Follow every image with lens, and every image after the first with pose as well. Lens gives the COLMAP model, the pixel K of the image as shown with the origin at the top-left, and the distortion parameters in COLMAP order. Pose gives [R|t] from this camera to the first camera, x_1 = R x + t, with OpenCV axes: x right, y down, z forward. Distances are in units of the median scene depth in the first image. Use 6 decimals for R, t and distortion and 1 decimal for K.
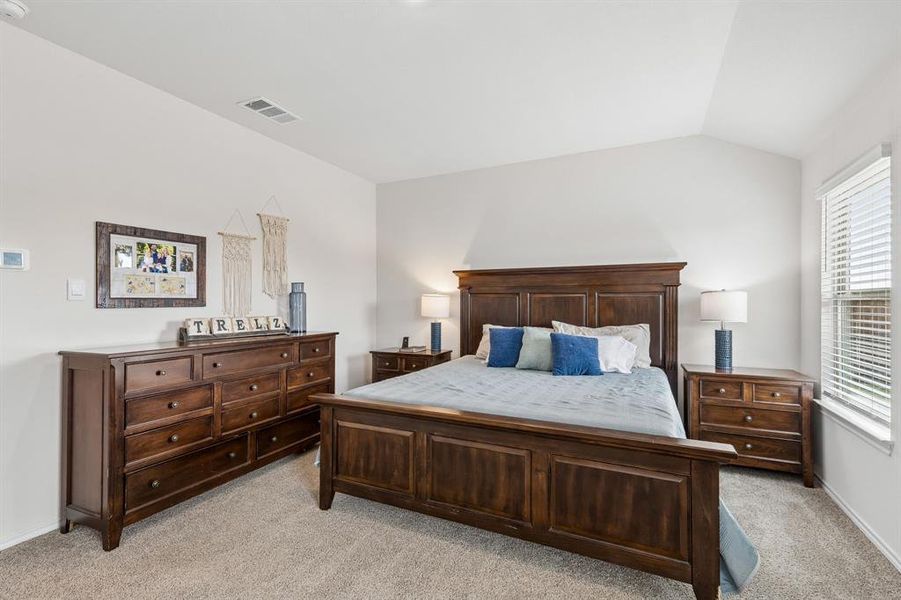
lens RADIAL K [[410.6, 0, 450.5], [0, 410.6, 300.0], [0, 0, 1]] dist [0.008060, 0.000470]
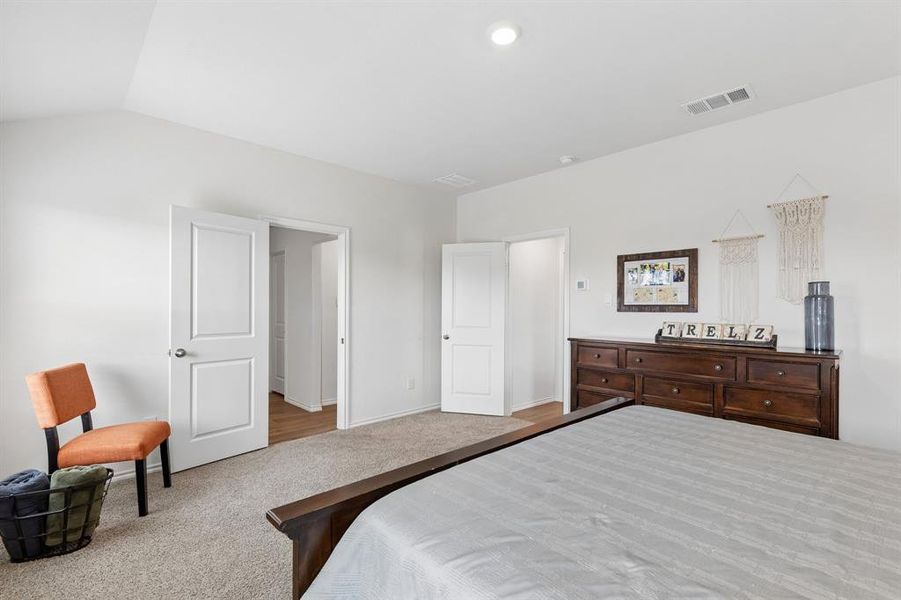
lens RADIAL K [[410.6, 0, 450.5], [0, 410.6, 300.0], [0, 0, 1]] dist [0.008060, 0.000470]
pose [[-0.359423, -0.014126, -0.933068, 0.672732], [0.002974, 0.999863, -0.016283, -0.000864], [0.933170, -0.008628, -0.359332, 0.813658]]
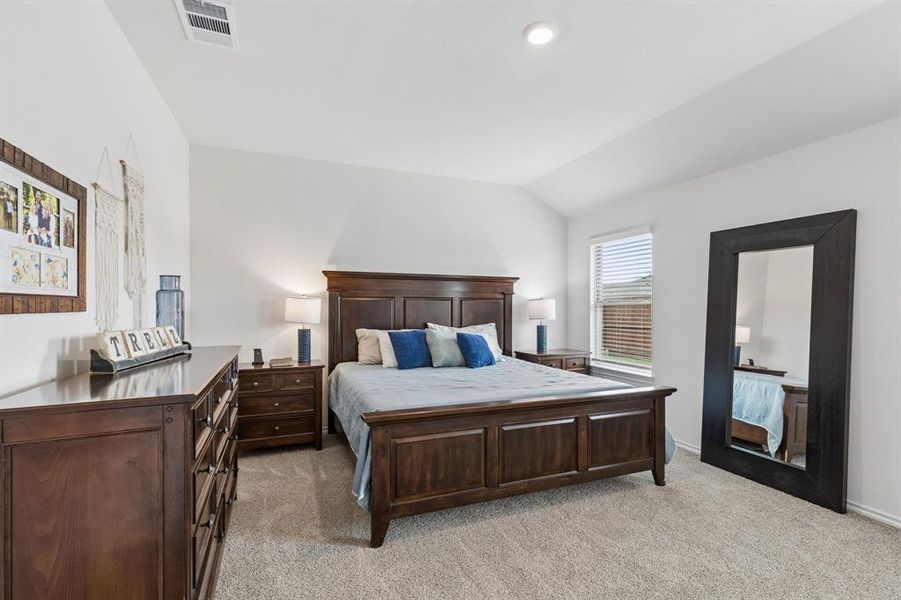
lens RADIAL K [[425.3, 0, 452.0], [0, 425.3, 306.1], [0, 0, 1]] dist [-0.004846, -0.000158]
pose [[0.663305, 0.003592, 0.748340, -0.721998], [-0.007306, 0.999972, 0.001676, 0.004038], [-0.748313, -0.006579, 0.663313, 0.250524]]
